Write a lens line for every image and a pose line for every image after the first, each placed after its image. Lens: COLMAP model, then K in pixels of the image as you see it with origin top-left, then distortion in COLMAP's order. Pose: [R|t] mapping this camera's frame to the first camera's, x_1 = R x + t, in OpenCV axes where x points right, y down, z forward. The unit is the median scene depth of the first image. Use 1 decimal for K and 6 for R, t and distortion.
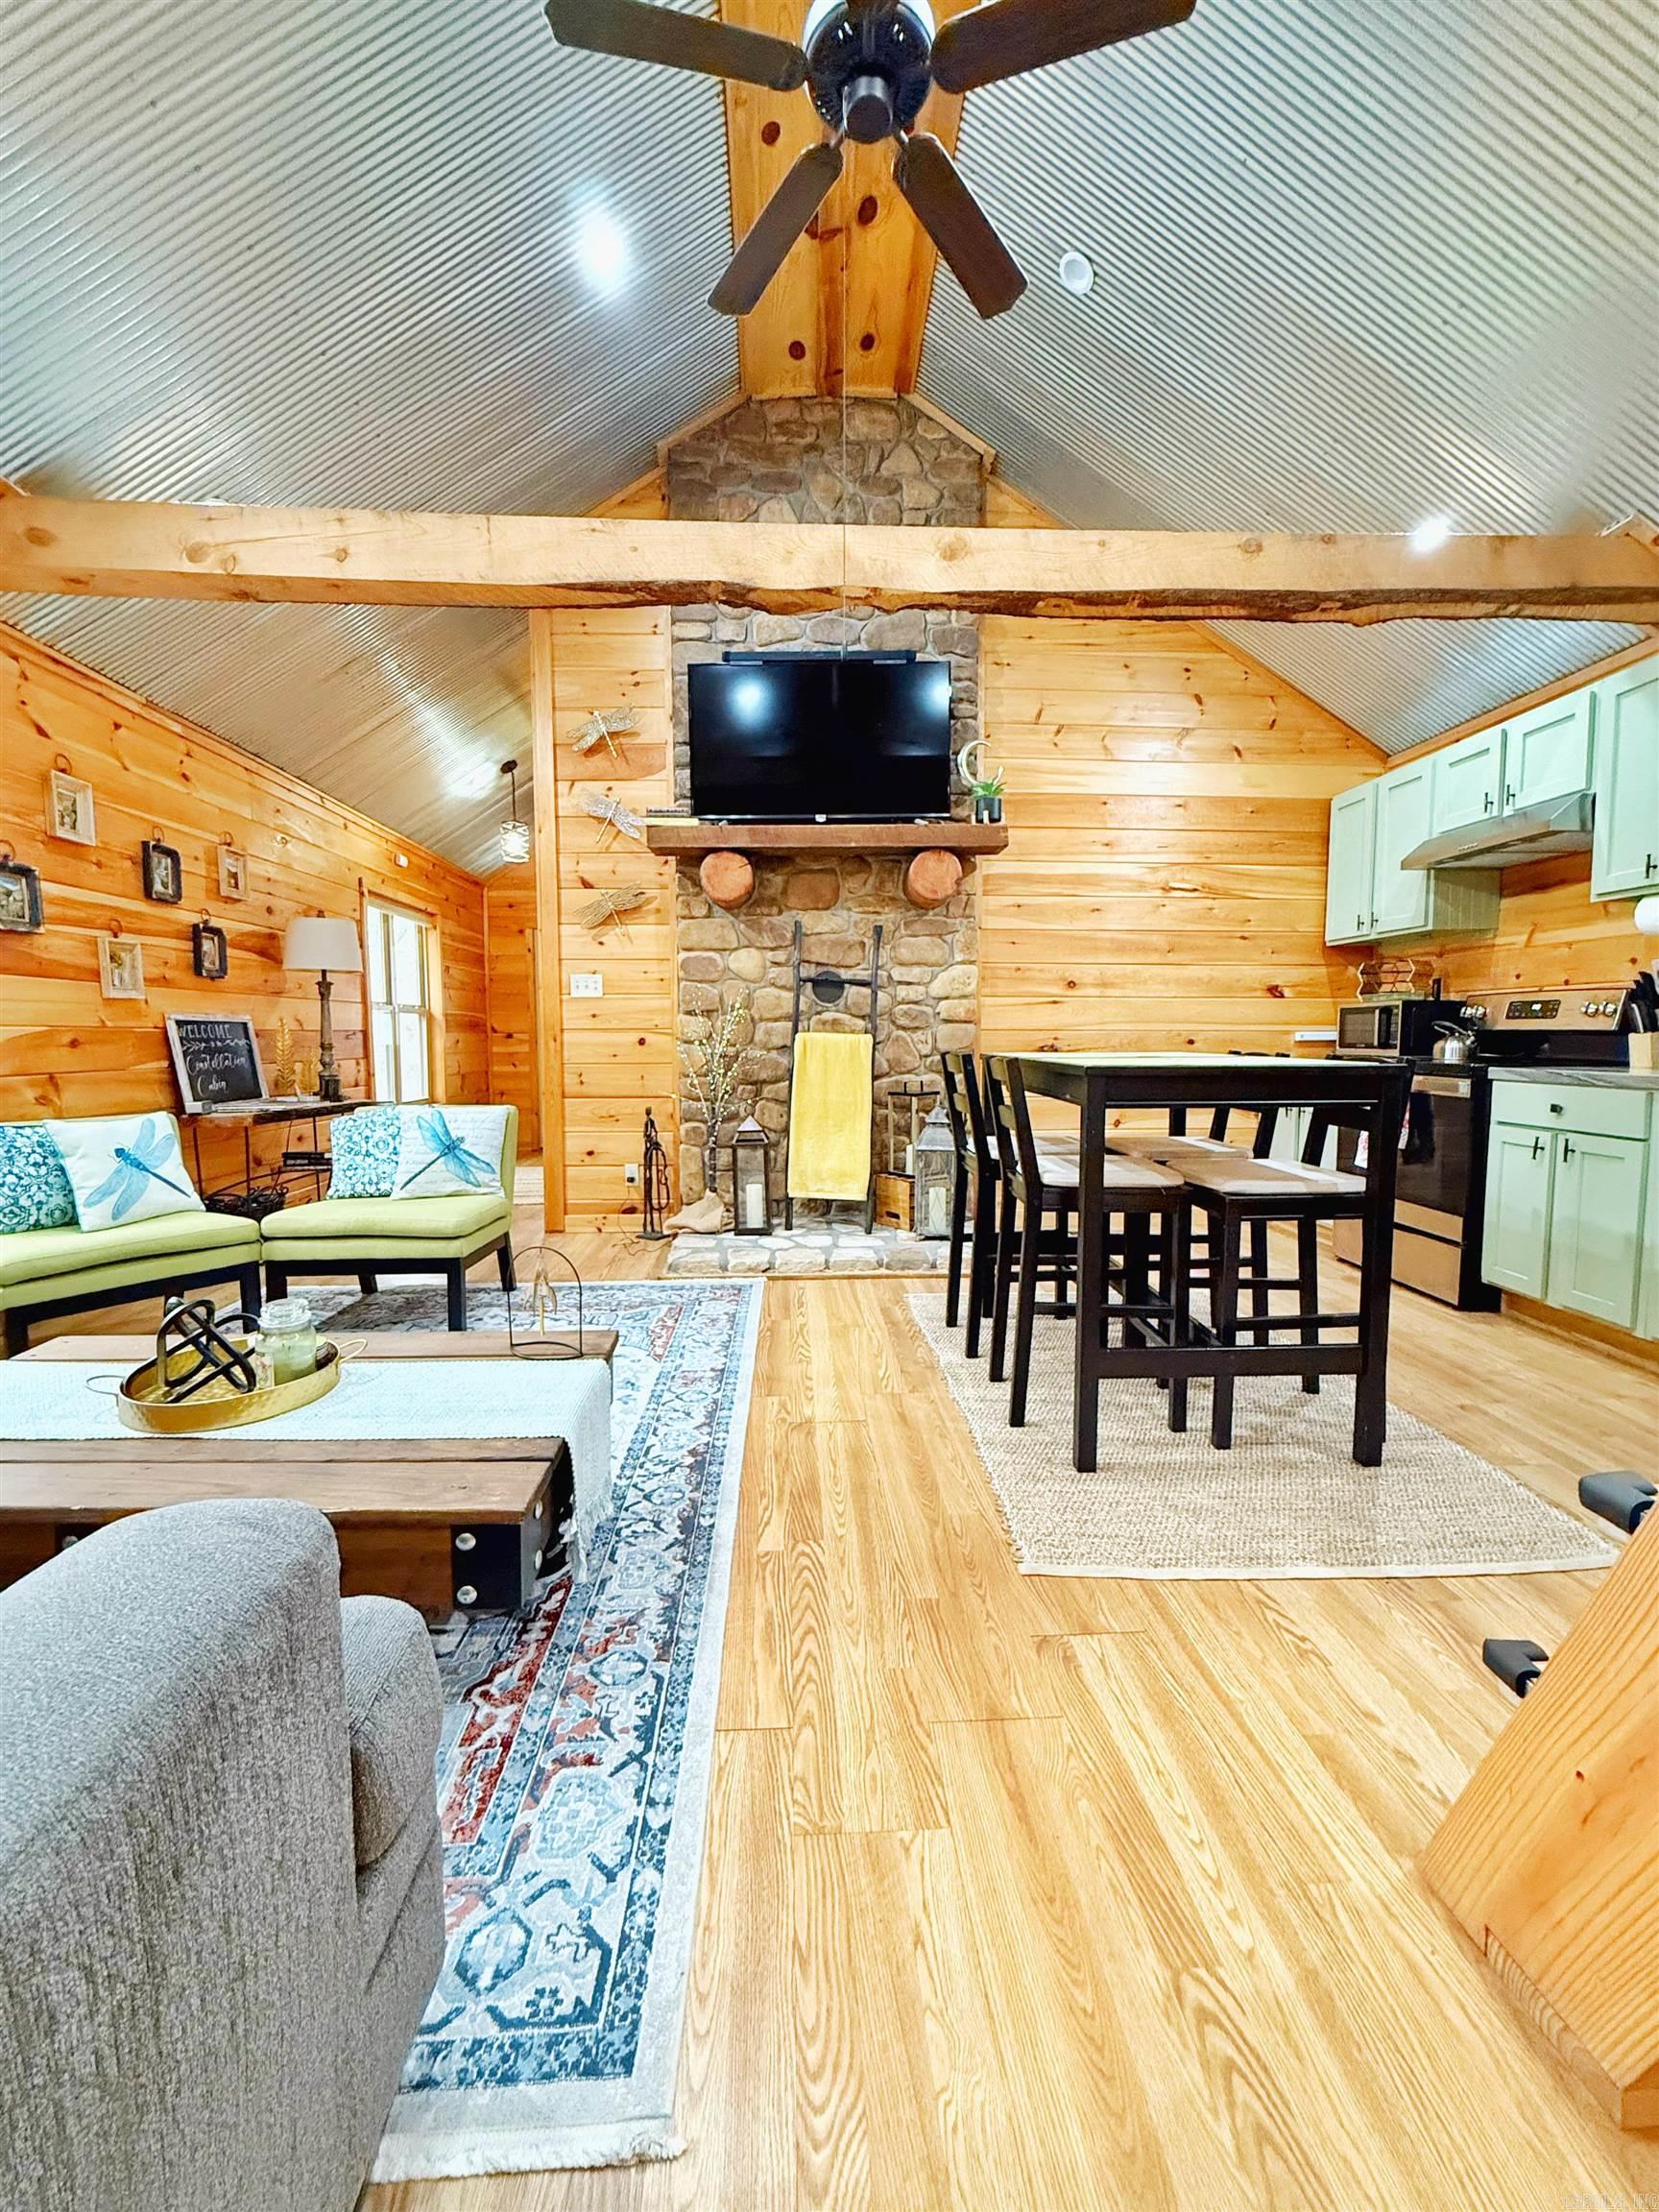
lens RADIAL K [[880.2, 0, 827.8], [0, 880.2, 1104.0], [0, 0, 1]] dist [0.000068, 0.000255]
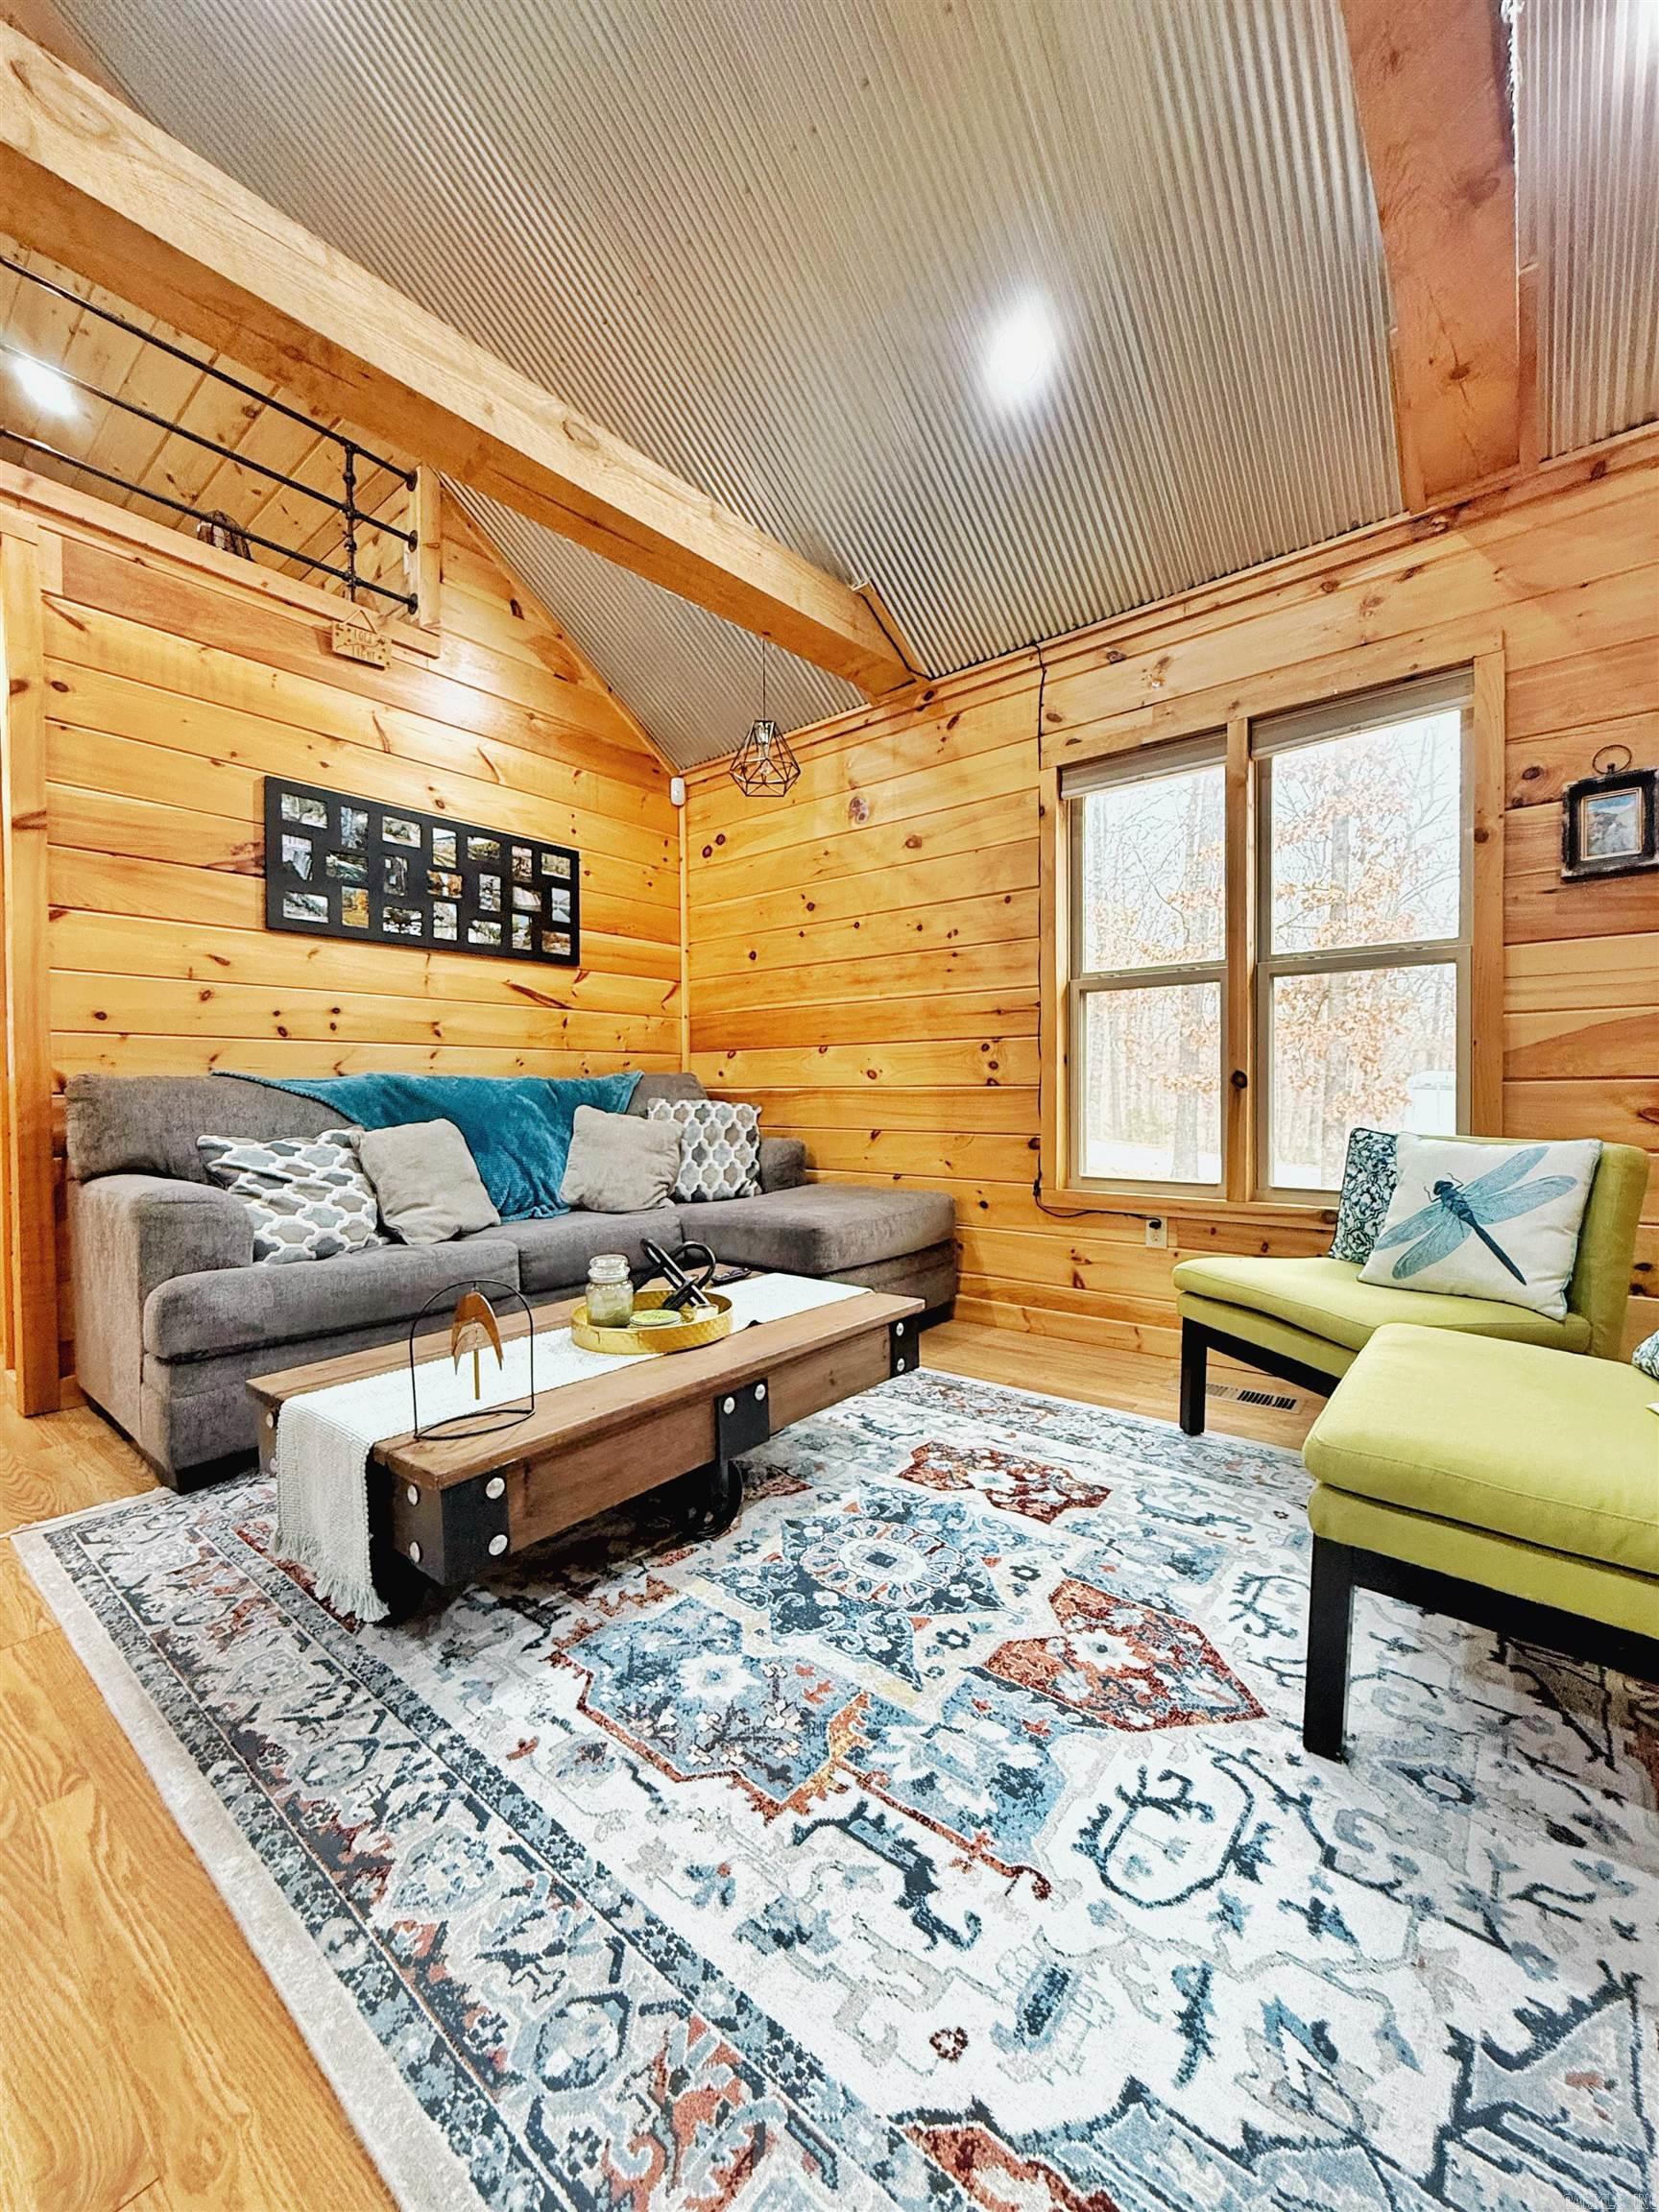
lens RADIAL K [[880.2, 0, 827.8], [0, 880.2, 1104.0], [0, 0, 1]] dist [0.000068, 0.000255]
pose [[-0.667529, 0.019589, -0.744326, 0.012911], [-0.045320, 0.996731, 0.066877, -0.023238], [0.743203, 0.078375, -0.664460, 0.759035]]
